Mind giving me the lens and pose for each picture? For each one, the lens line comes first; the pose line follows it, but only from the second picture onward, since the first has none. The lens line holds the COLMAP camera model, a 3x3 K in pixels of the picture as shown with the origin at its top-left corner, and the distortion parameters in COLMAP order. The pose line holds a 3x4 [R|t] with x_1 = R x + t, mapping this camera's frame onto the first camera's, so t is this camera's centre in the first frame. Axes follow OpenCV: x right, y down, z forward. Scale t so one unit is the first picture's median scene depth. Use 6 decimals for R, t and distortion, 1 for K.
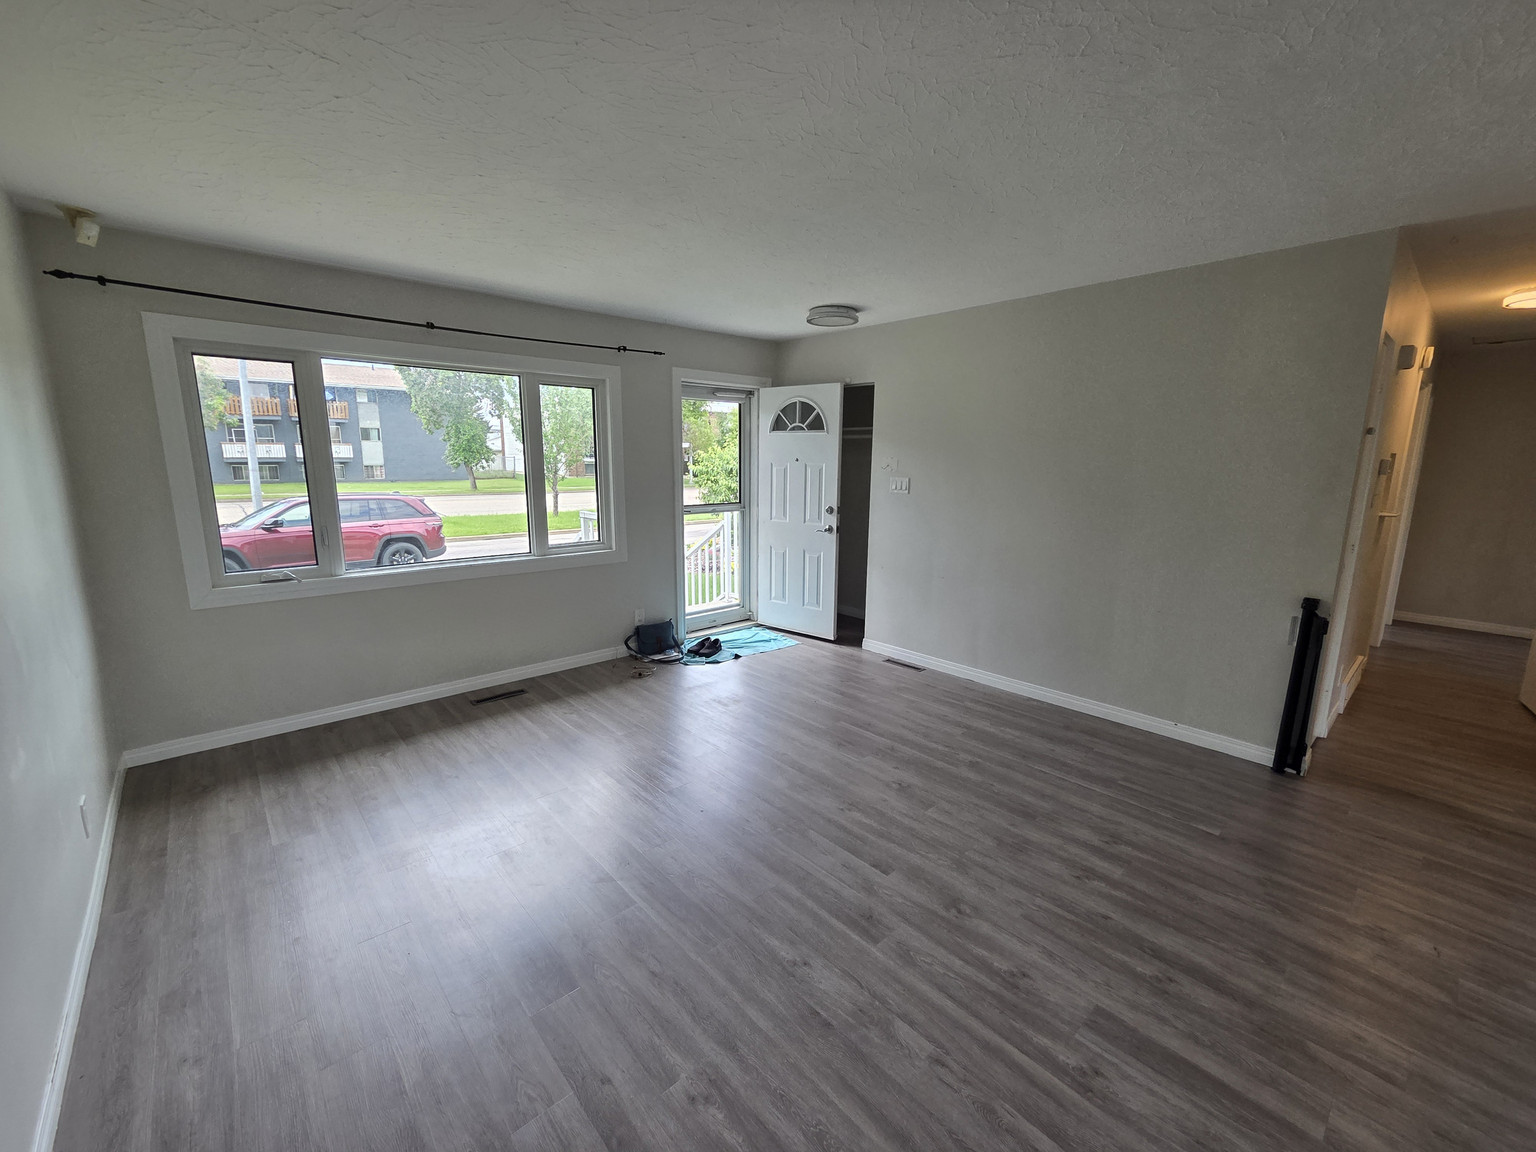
lens RADIAL K [[628.9, 0, 769.4], [0, 628.9, 570.1], [0, 0, 1]] dist [0.000792, 0.000107]
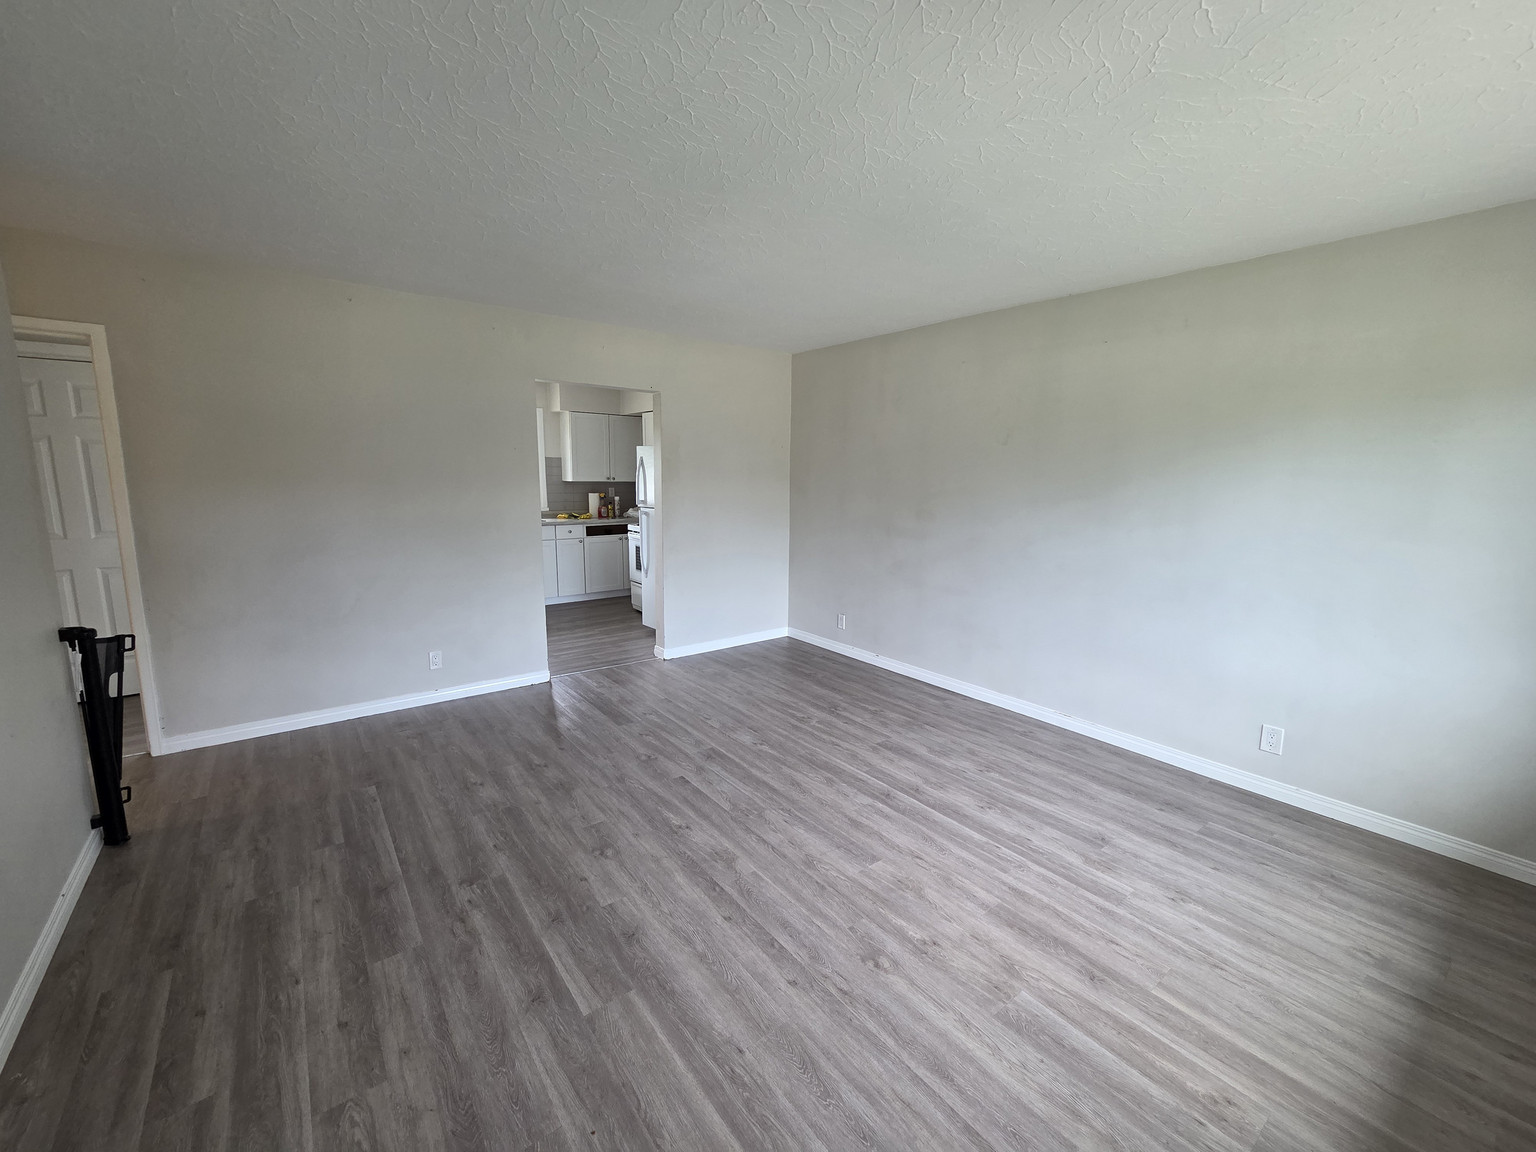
lens RADIAL K [[628.9, 0, 769.4], [0, 628.9, 570.1], [0, 0, 1]] dist [0.000792, 0.000107]
pose [[-0.997229, -0.033009, 0.066661, -0.058260], [-0.008985, 0.943040, 0.332559, -0.298619], [-0.073842, 0.331039, -0.940724, 1.683774]]
